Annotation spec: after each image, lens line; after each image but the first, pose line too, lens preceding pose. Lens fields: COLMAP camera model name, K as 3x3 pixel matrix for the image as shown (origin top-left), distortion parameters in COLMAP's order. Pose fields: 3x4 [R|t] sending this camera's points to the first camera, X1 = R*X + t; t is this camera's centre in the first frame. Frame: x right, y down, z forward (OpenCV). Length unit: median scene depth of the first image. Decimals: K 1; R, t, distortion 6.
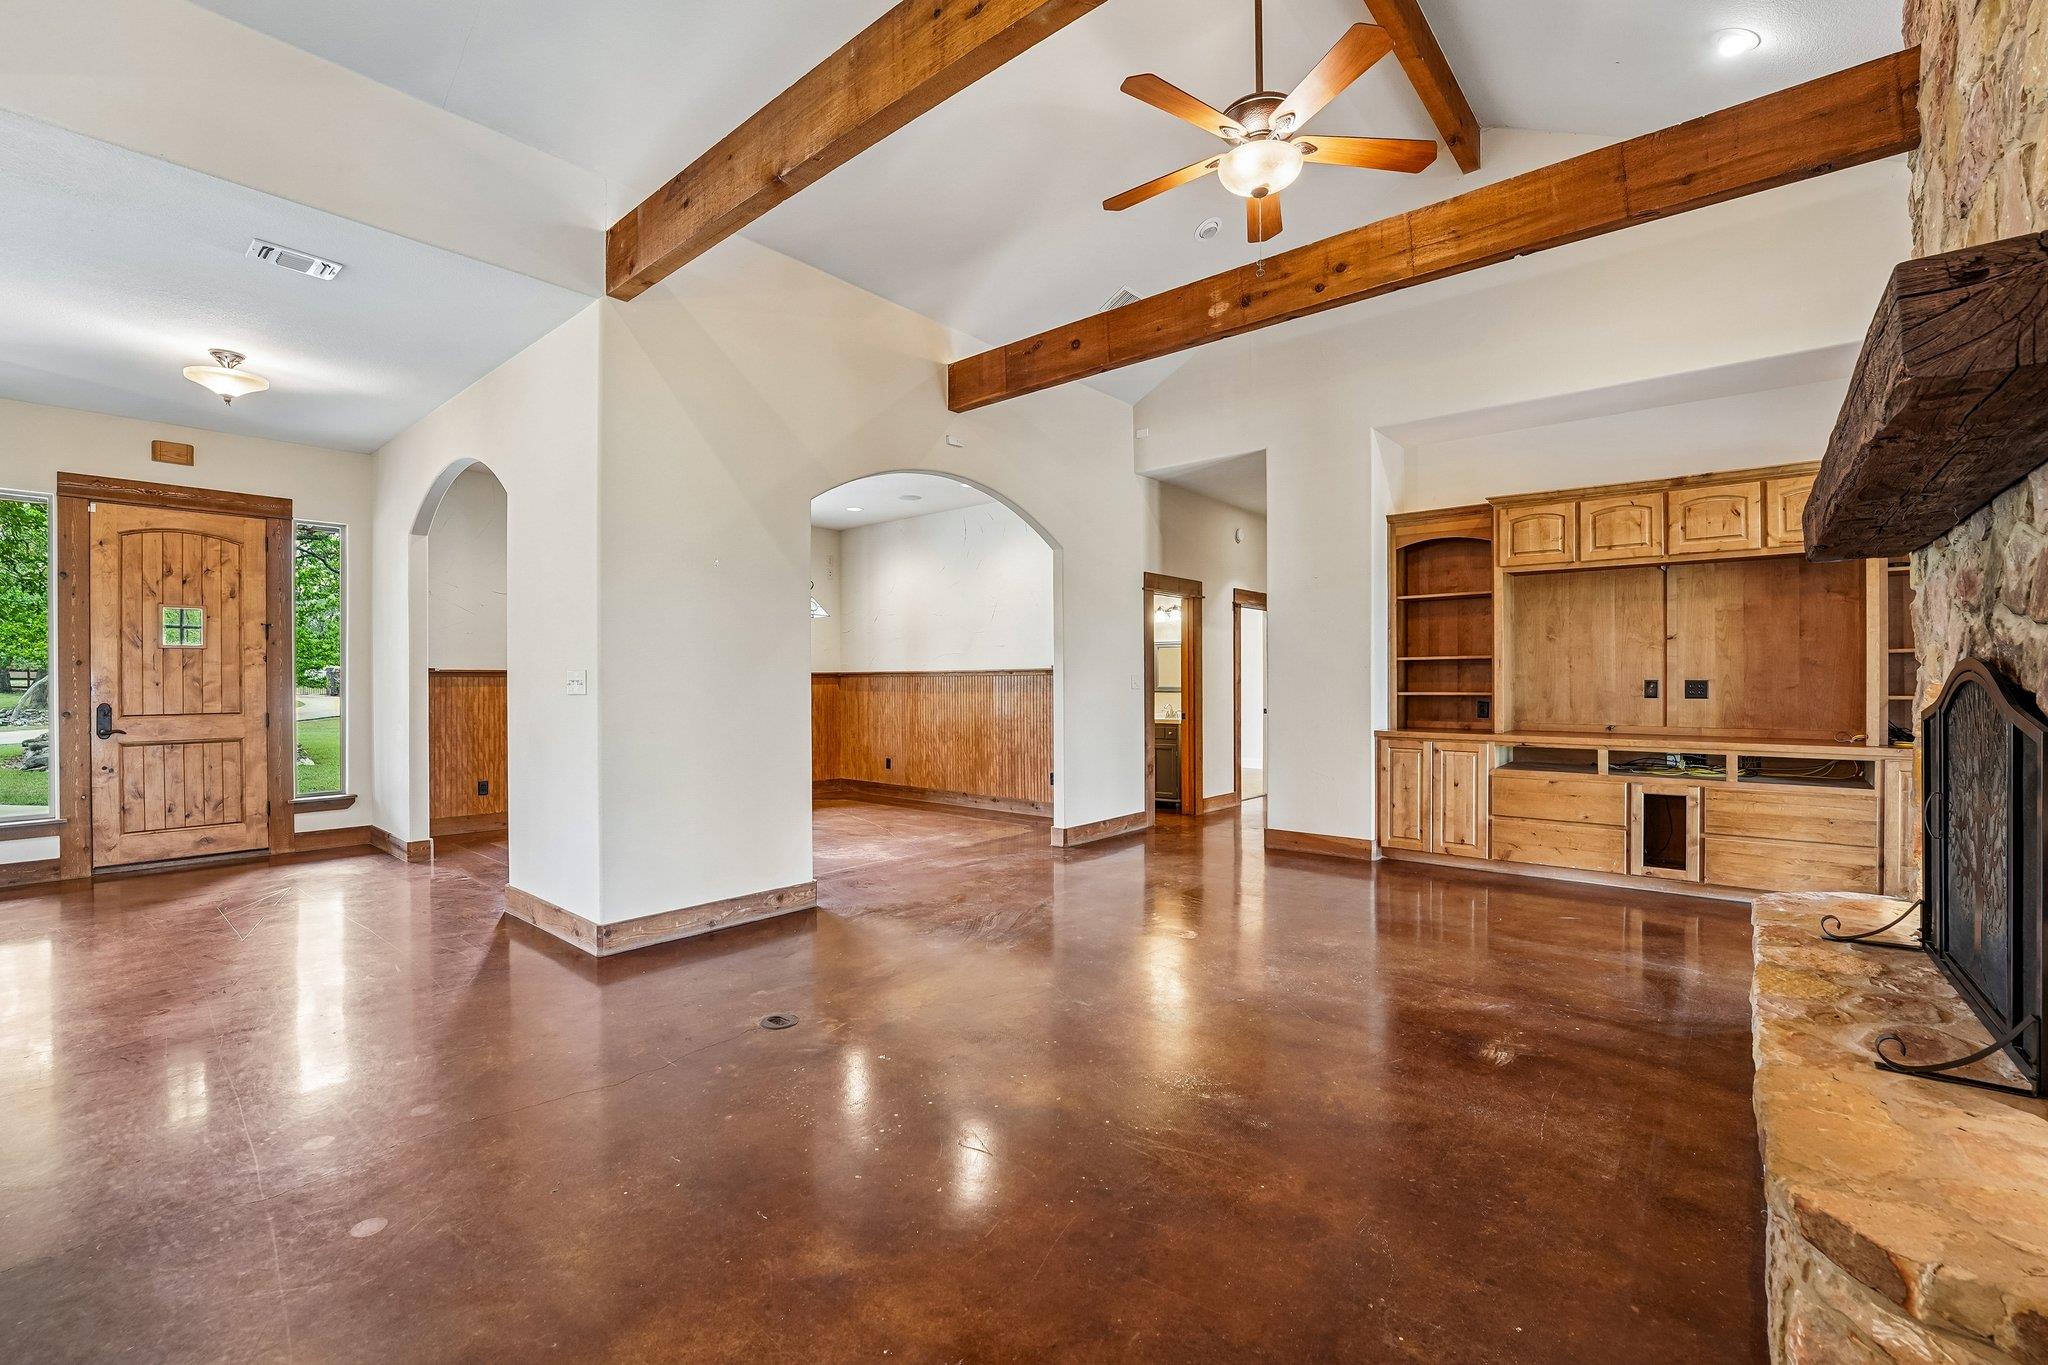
lens RADIAL K [[856.9, 0, 1000.9], [0, 856.9, 686.3], [0, 0, 1]] dist [-0.027075, 0.001108]
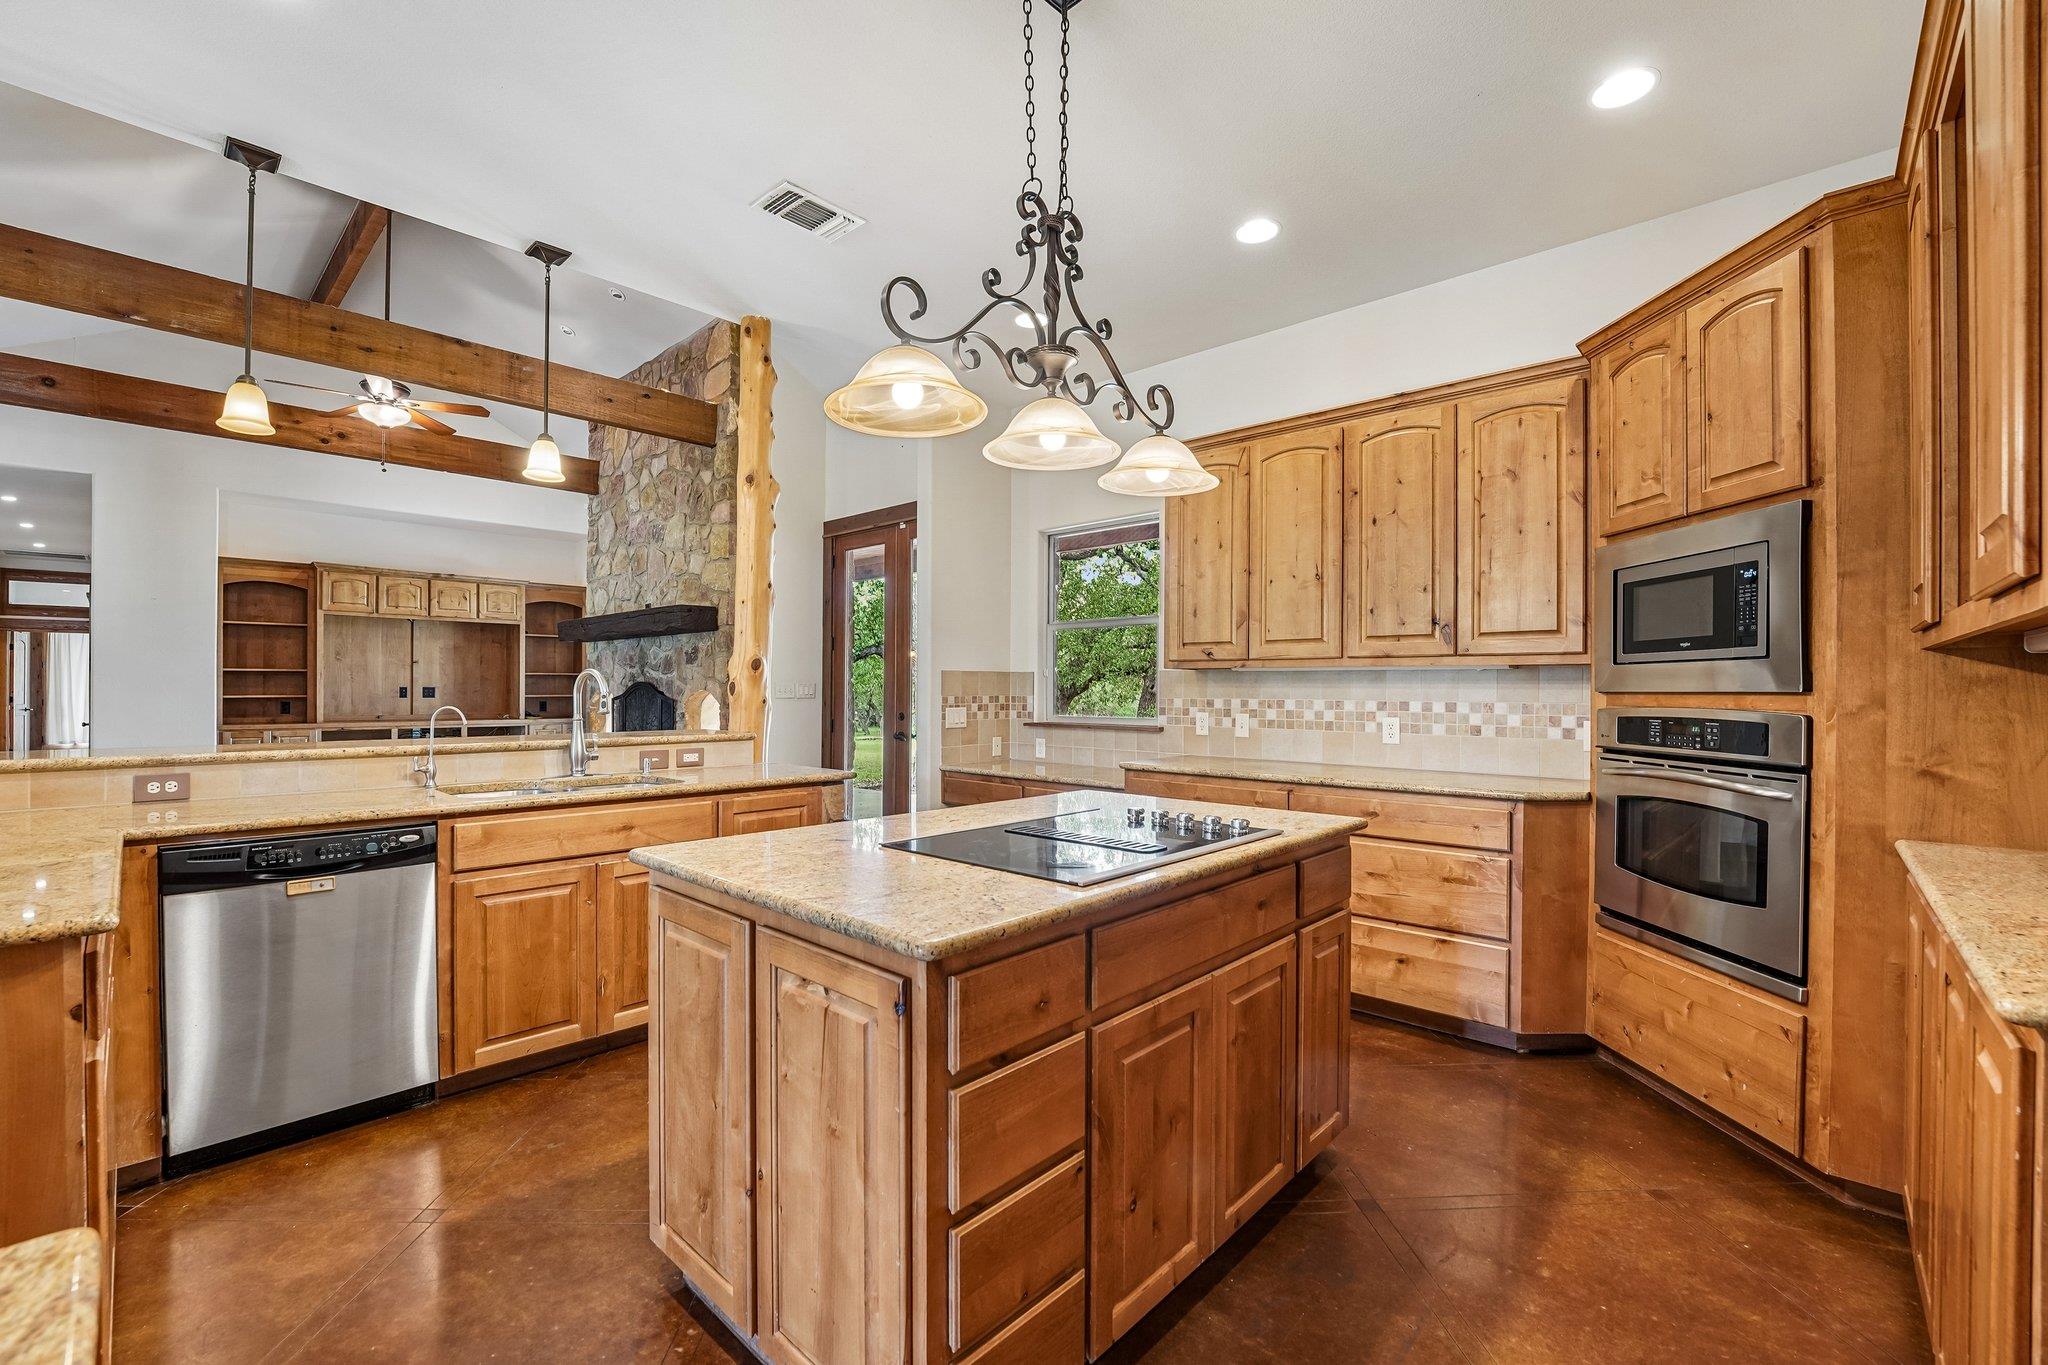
lens RADIAL K [[856.9, 0, 1021.6], [0, 856.9, 688.9], [0, 0, 1]] dist [-0.027075, 0.001108]
pose [[0.029591, 0.001354, 0.999561, -0.837706], [0.002259, 0.999996, -0.001421, 0.001541], [-0.999560, 0.002300, 0.029588, -0.255813]]
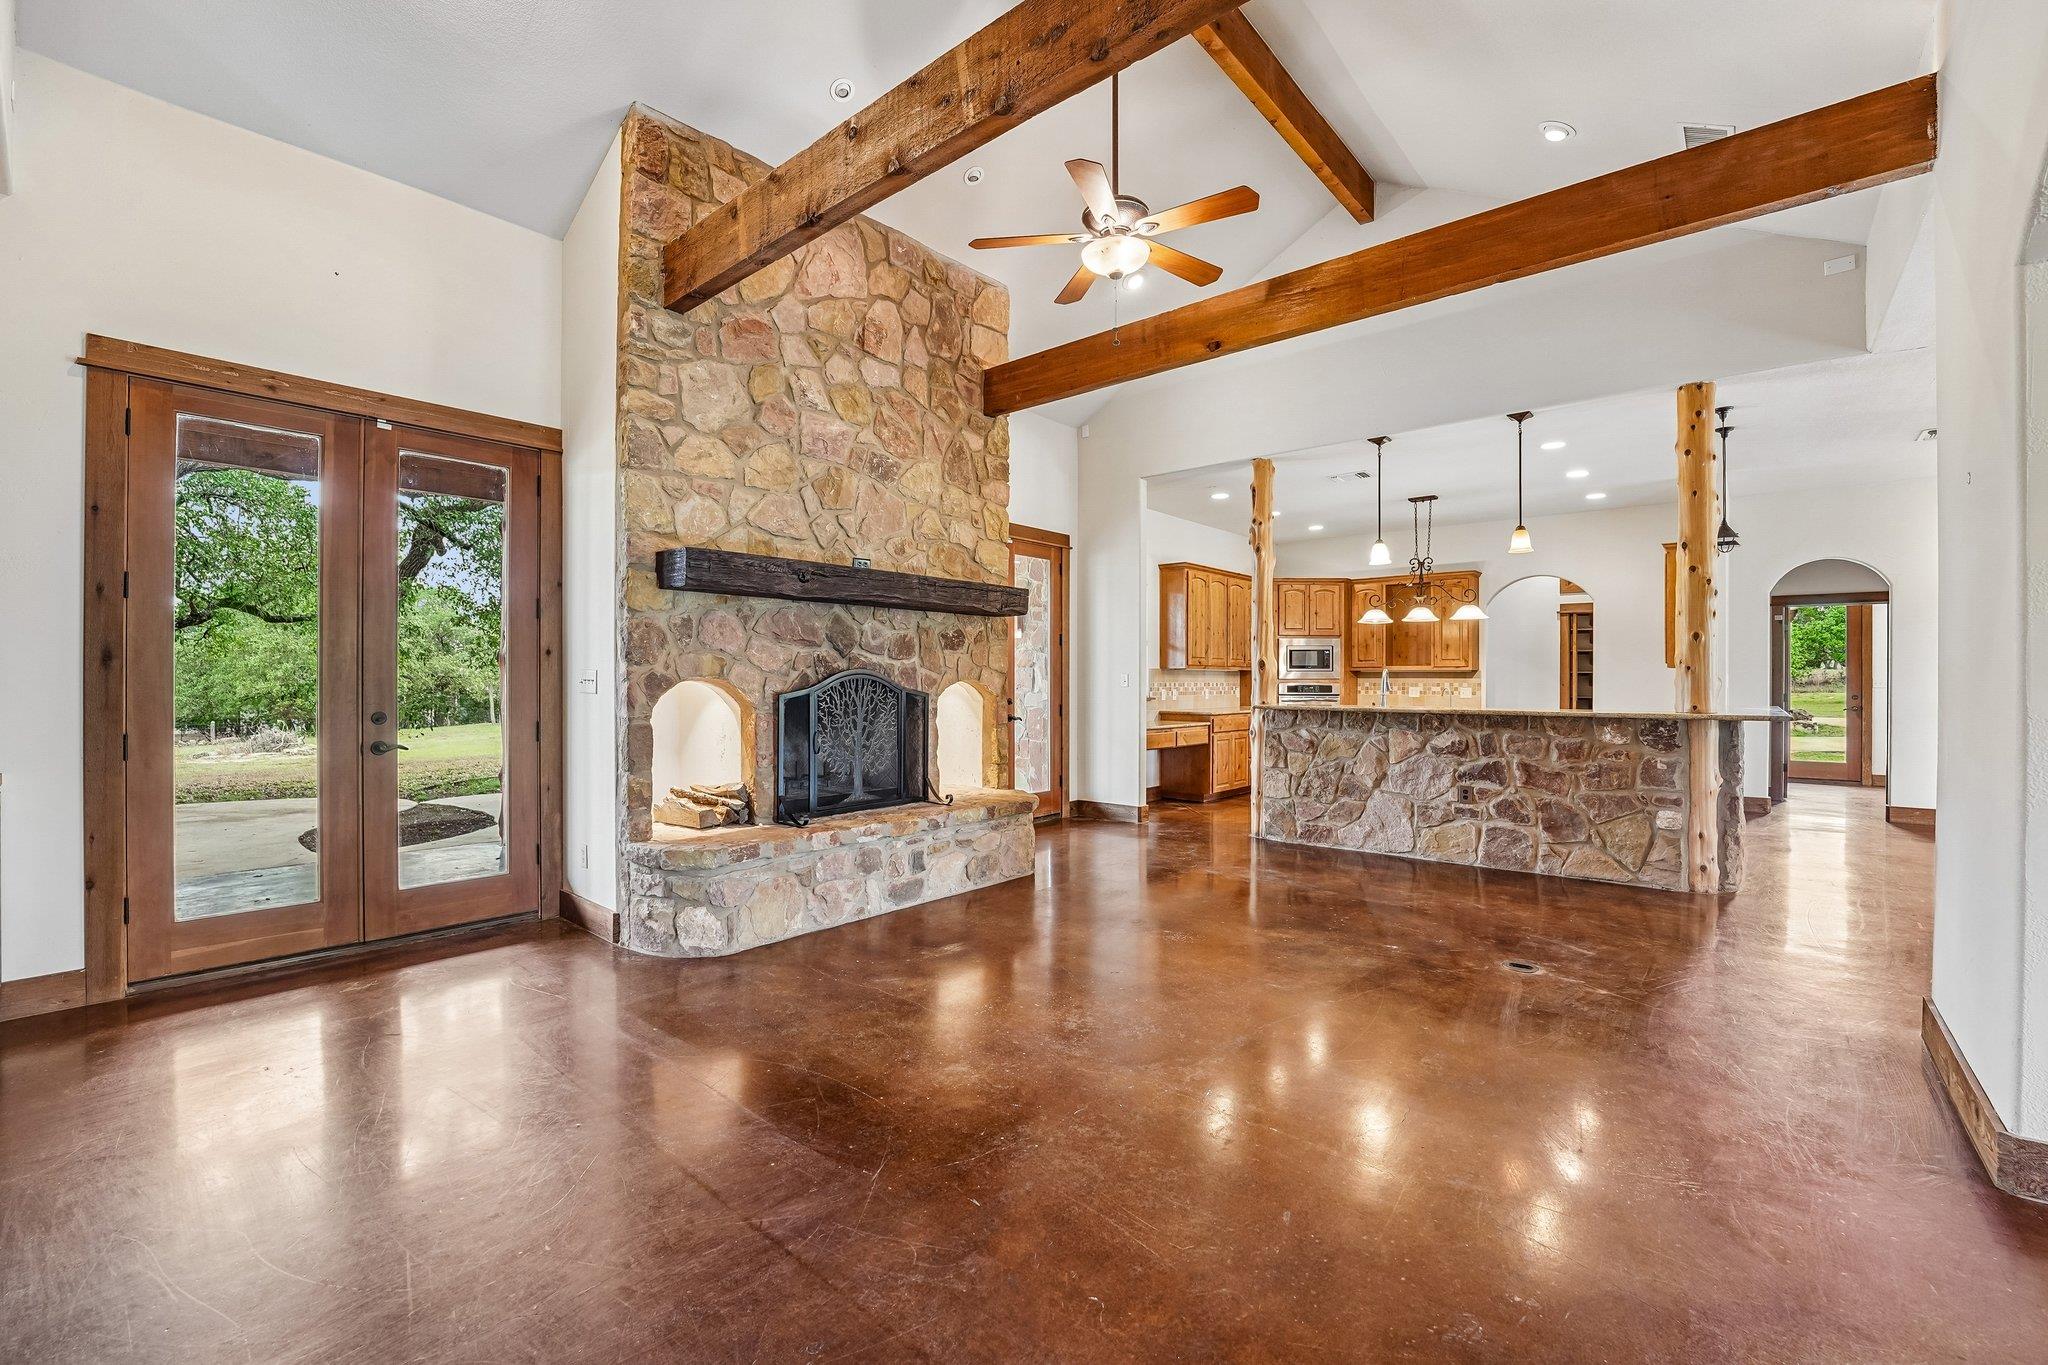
lens RADIAL K [[856.9, 0, 1009.7], [0, 856.9, 679.8], [0, 0, 1]] dist [-0.027075, 0.001108]
pose [[-0.999999, -0.001109, 0.000259, 0.252762], [-0.001107, 0.999969, 0.007804, -0.007924], [-0.000268, 0.007804, -0.999970, 1.231506]]
